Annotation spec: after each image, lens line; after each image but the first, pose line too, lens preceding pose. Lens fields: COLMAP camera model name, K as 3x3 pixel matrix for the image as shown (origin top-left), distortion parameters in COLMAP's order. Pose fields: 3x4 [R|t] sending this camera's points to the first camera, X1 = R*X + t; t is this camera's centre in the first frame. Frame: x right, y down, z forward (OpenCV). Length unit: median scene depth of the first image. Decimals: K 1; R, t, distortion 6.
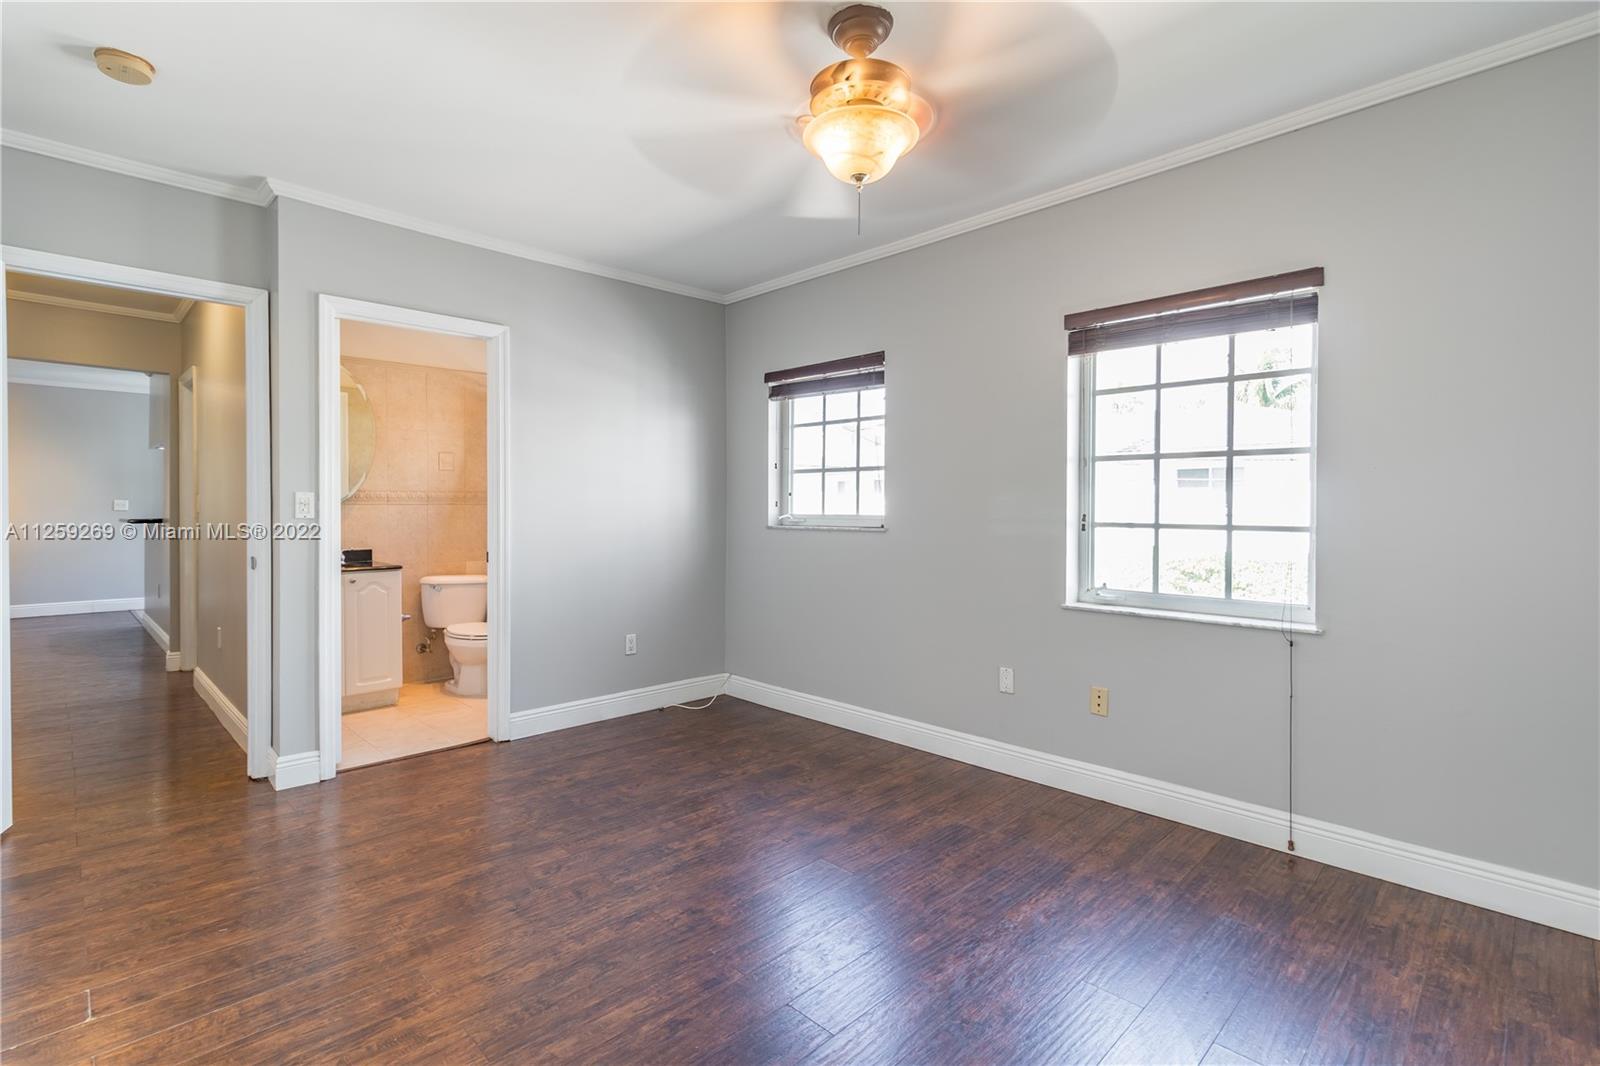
lens RADIAL K [[759.9, 0, 799.3], [0, 759.9, 516.9], [0, 0, 1]] dist [0.007230, -0.000048]
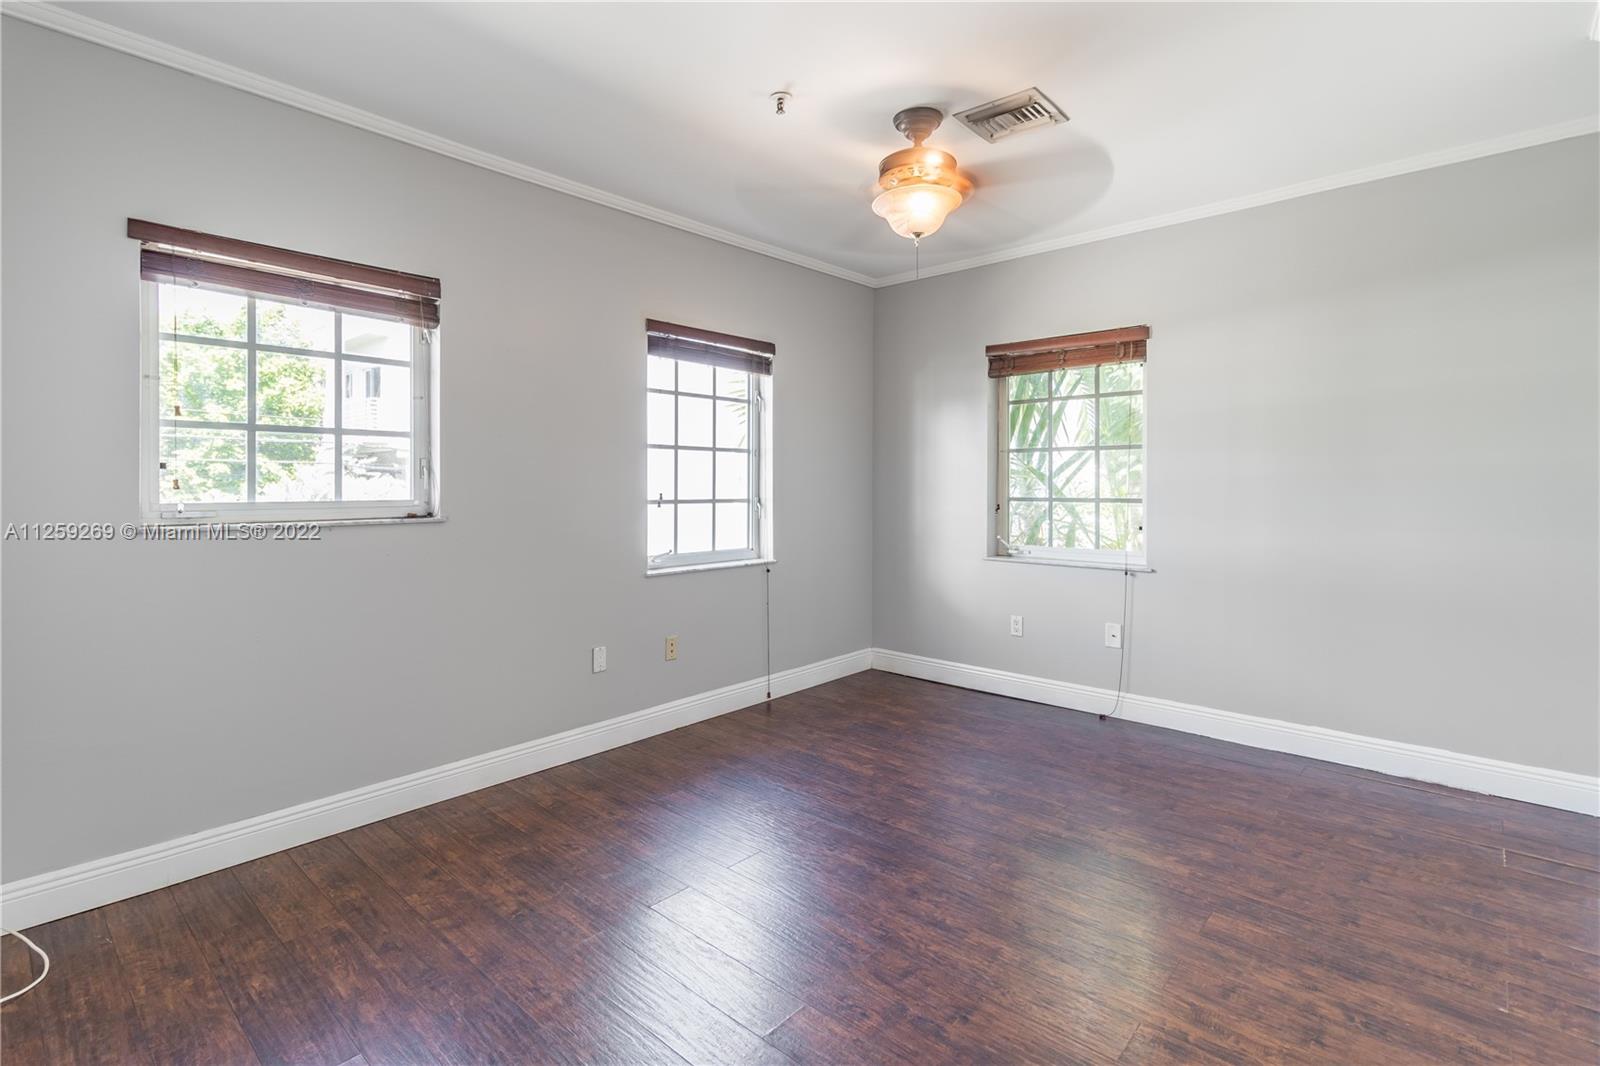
lens RADIAL K [[750.2, 0, 798.2], [0, 750.2, 484.5], [0, 0, 1]] dist [0.000850, 0.000111]
pose [[-0.057843, -0.001892, 0.998324, -0.856285], [0.015337, 0.999879, 0.002783, -0.017905], [-0.998208, 0.015472, -0.057807, 0.922712]]
